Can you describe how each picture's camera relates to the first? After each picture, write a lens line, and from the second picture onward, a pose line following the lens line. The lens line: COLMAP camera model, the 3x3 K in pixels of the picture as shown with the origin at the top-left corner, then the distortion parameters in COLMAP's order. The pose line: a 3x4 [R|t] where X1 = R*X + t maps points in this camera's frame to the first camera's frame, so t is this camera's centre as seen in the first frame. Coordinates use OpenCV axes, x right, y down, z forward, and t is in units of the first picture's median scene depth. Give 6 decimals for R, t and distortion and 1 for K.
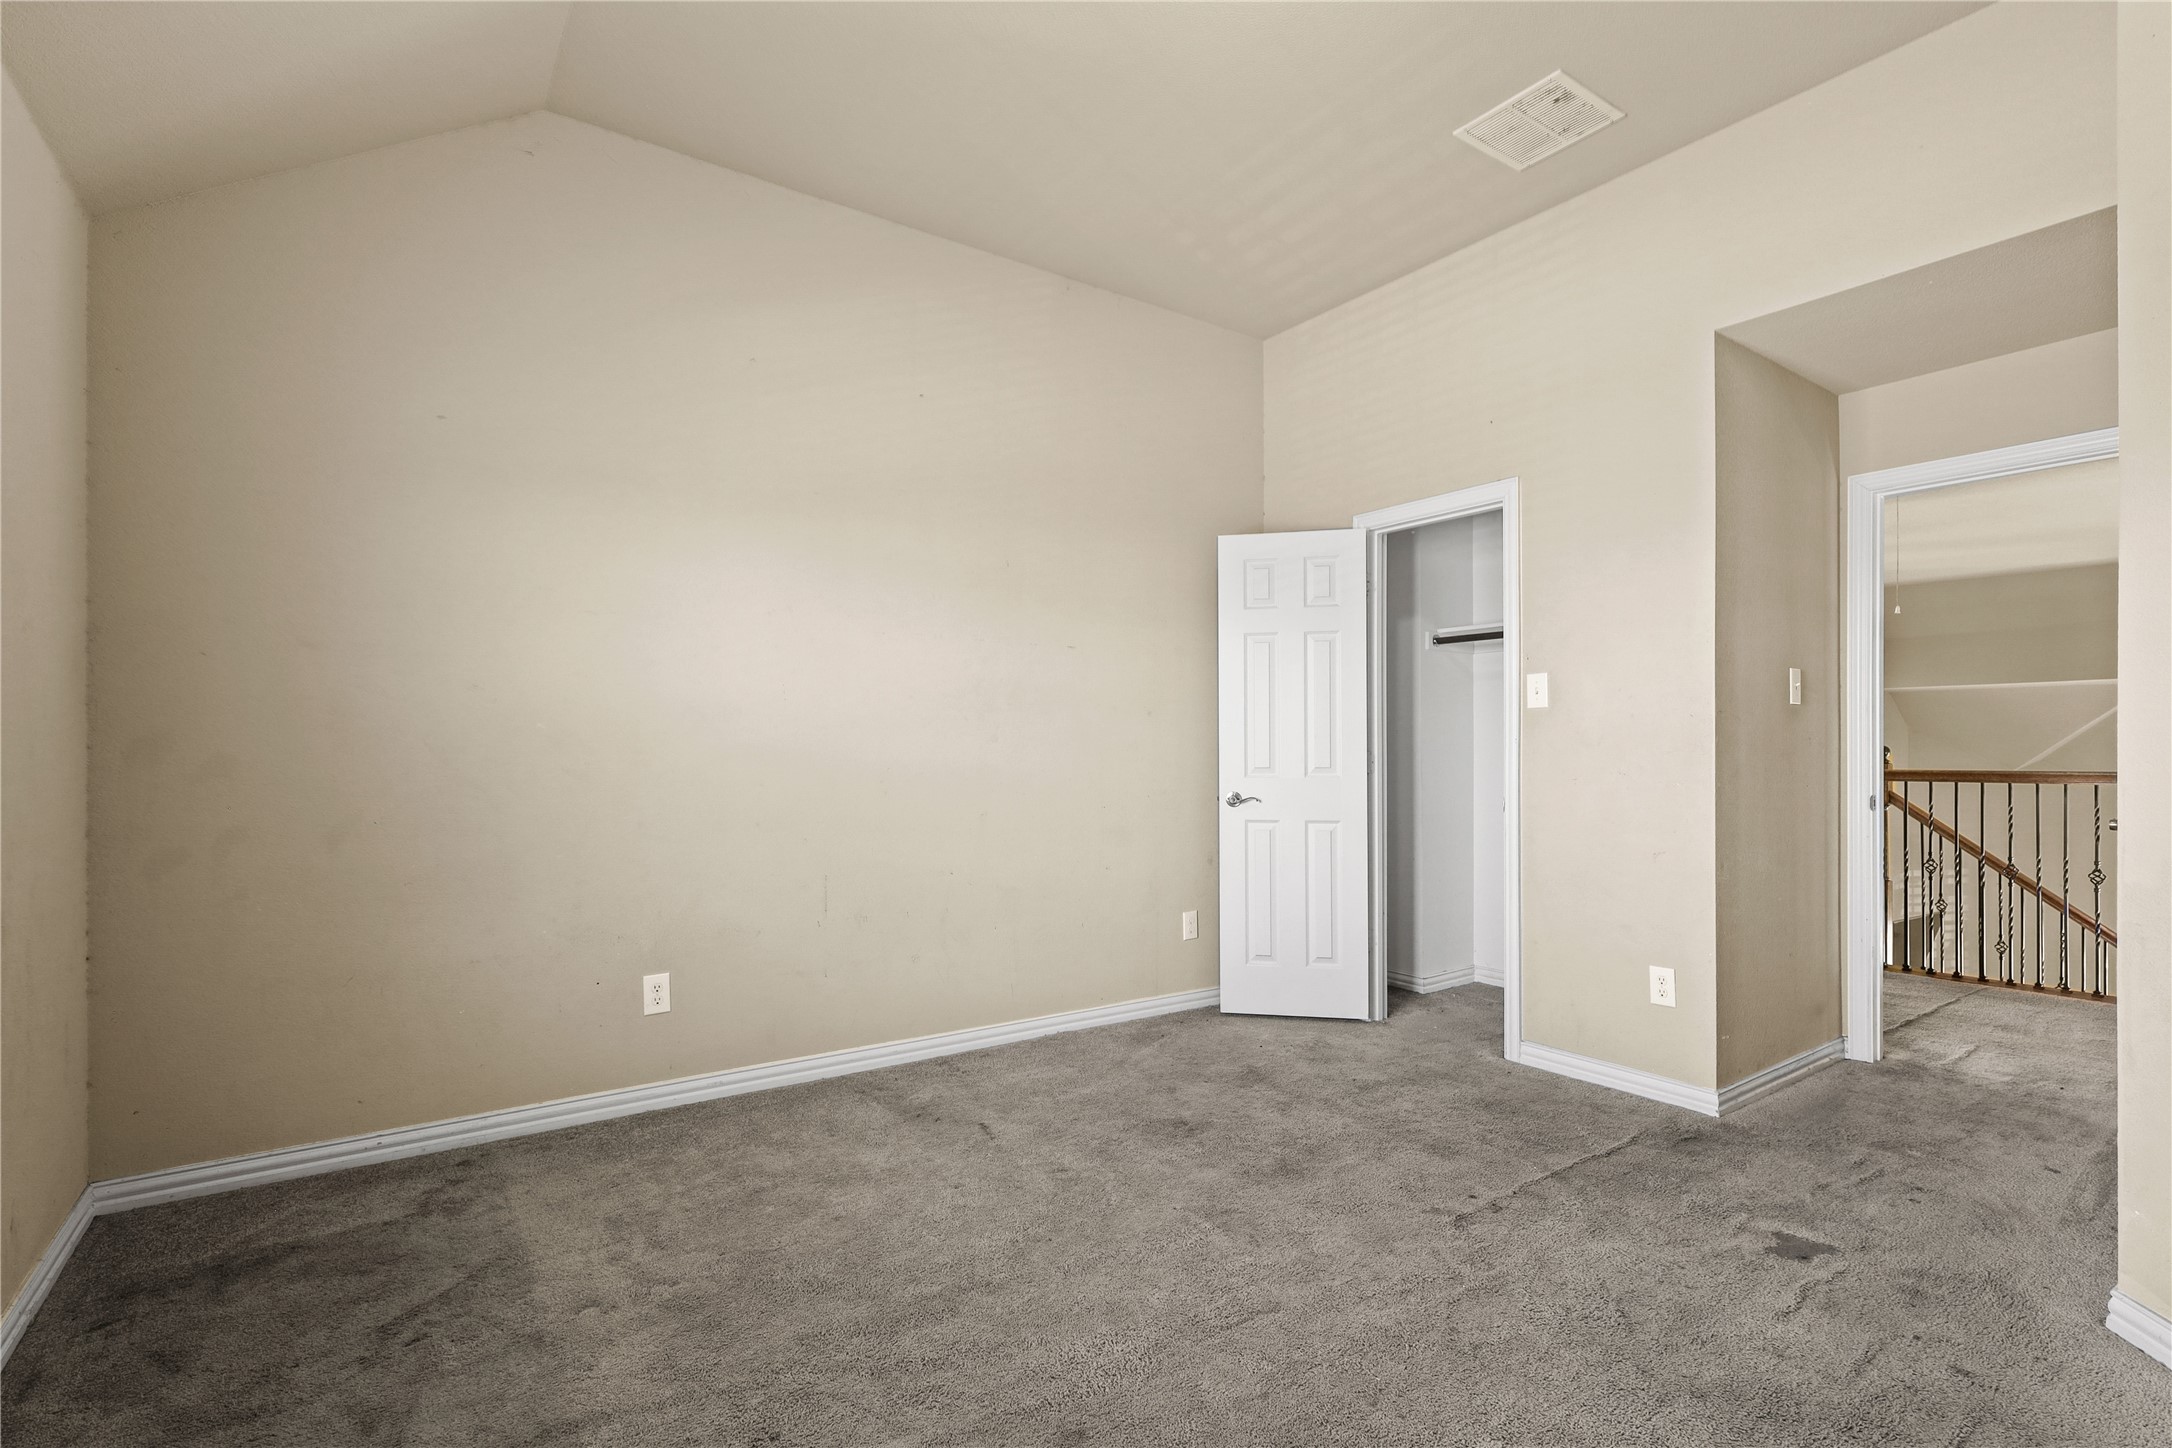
lens RADIAL K [[1015.9, 0, 1093.6], [0, 1015.9, 726.1], [0, 0, 1]] dist [-0.010708, 0.001076]
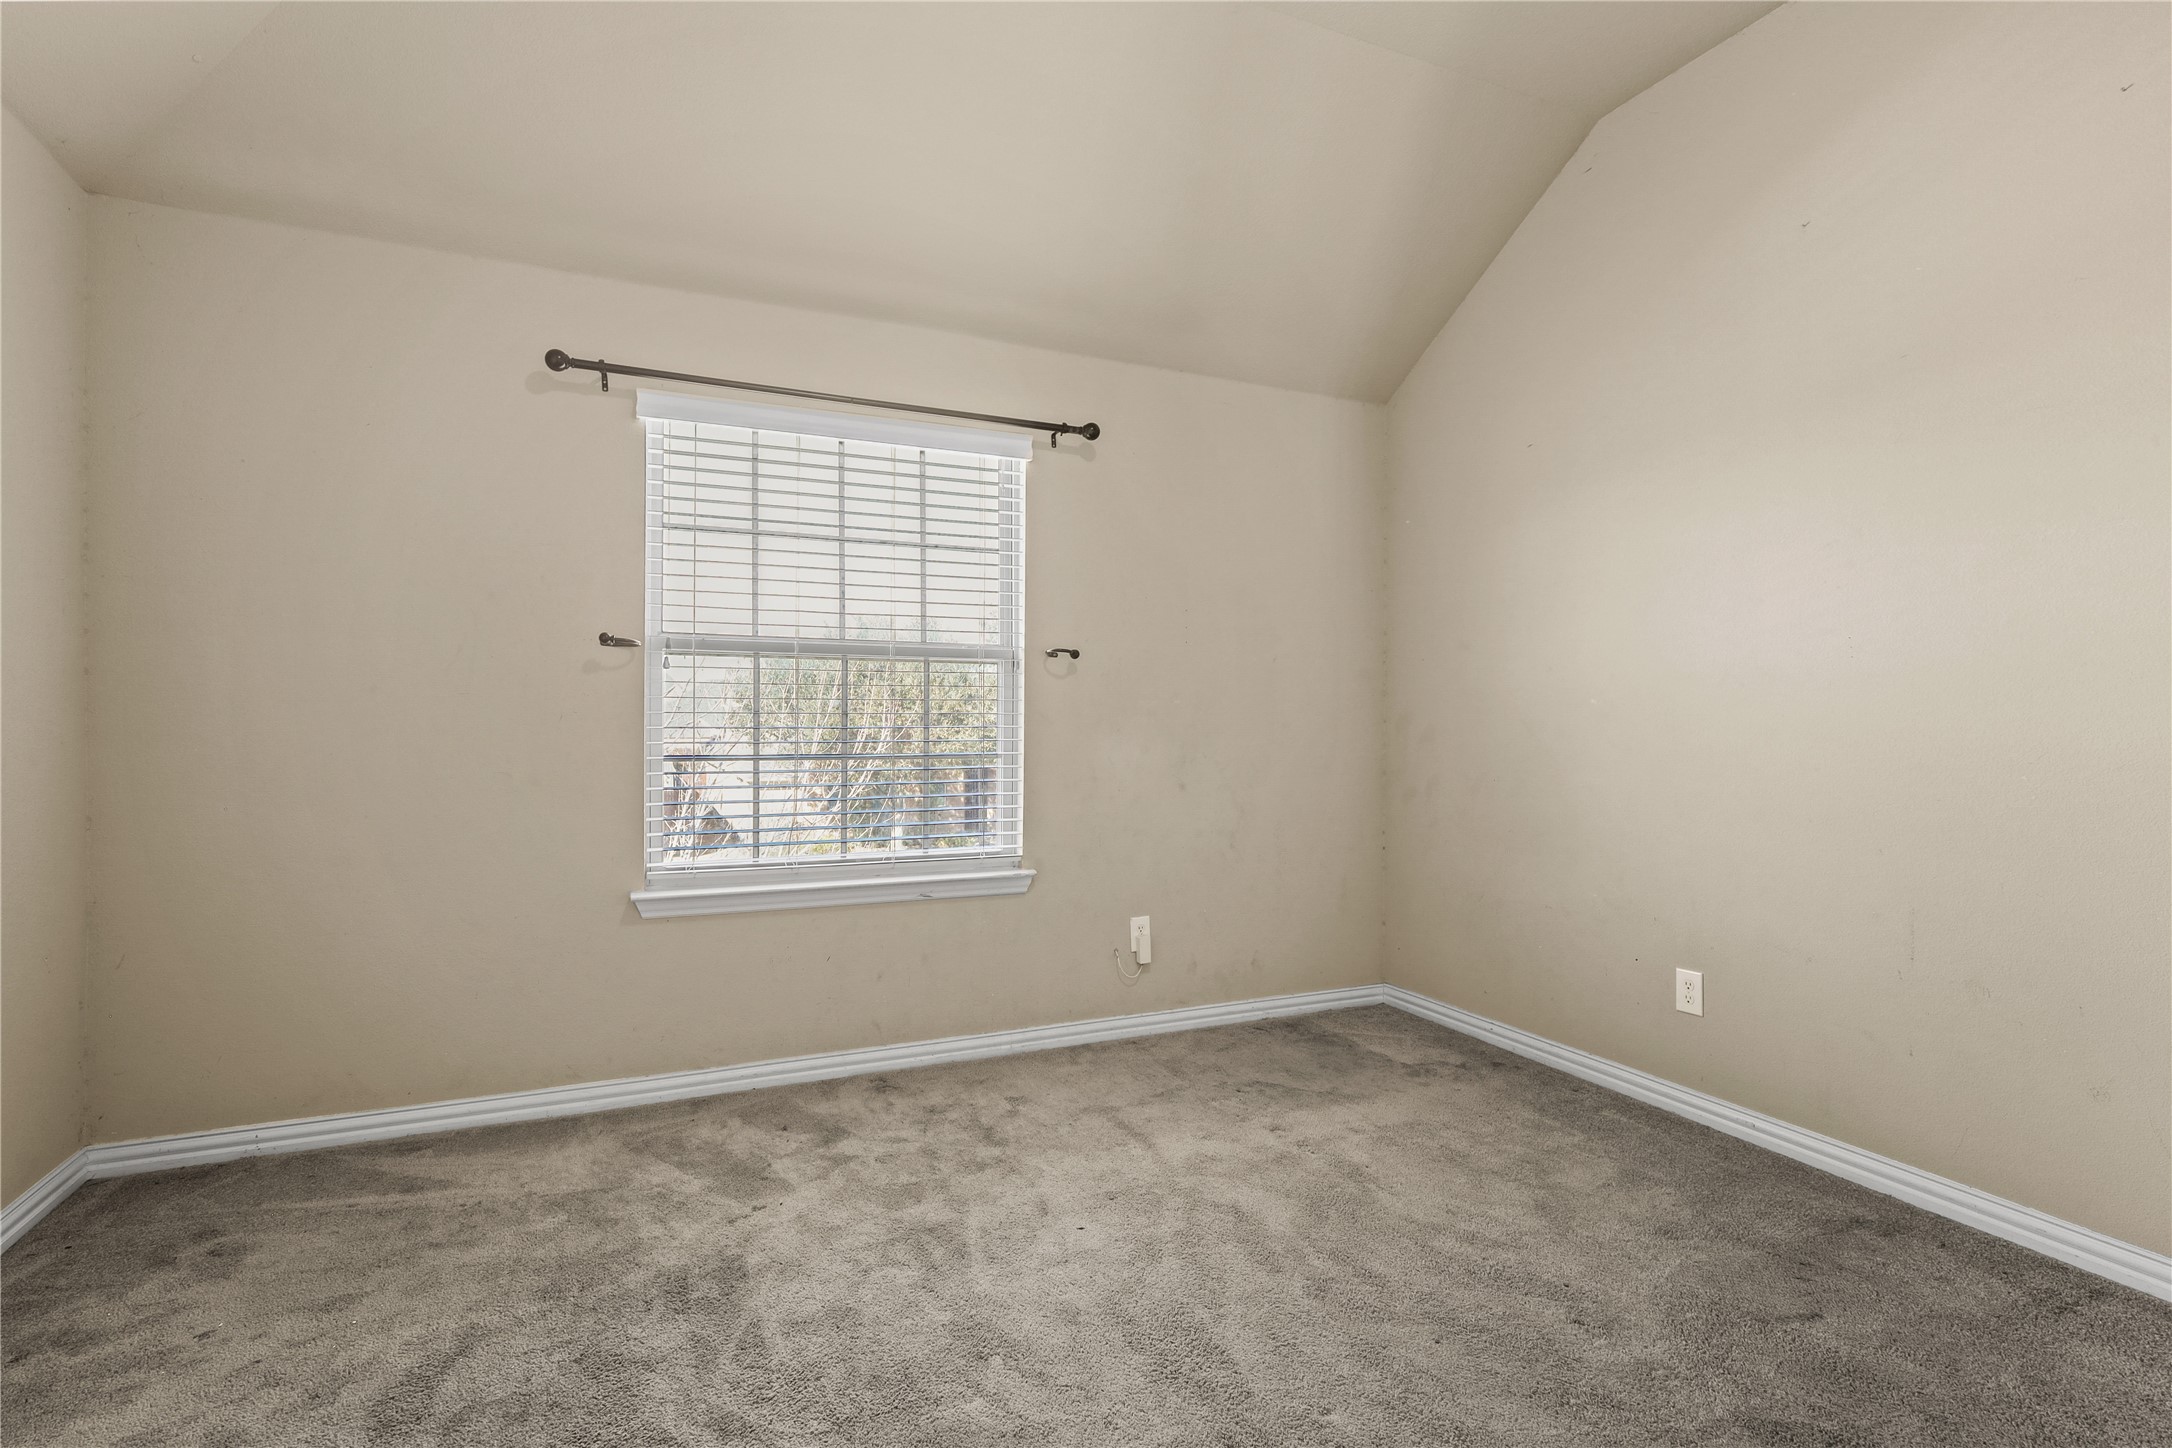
lens RADIAL K [[1028.3, 0, 1083.2], [0, 1028.3, 733.1], [0, 0, 1]] dist [-0.000475, 0.000069]
pose [[-0.200977, 0.009935, -0.979546, 0.721240], [0.015022, 0.999862, 0.007059, 0.021506], [0.979481, -0.013296, -0.201099, 0.813381]]
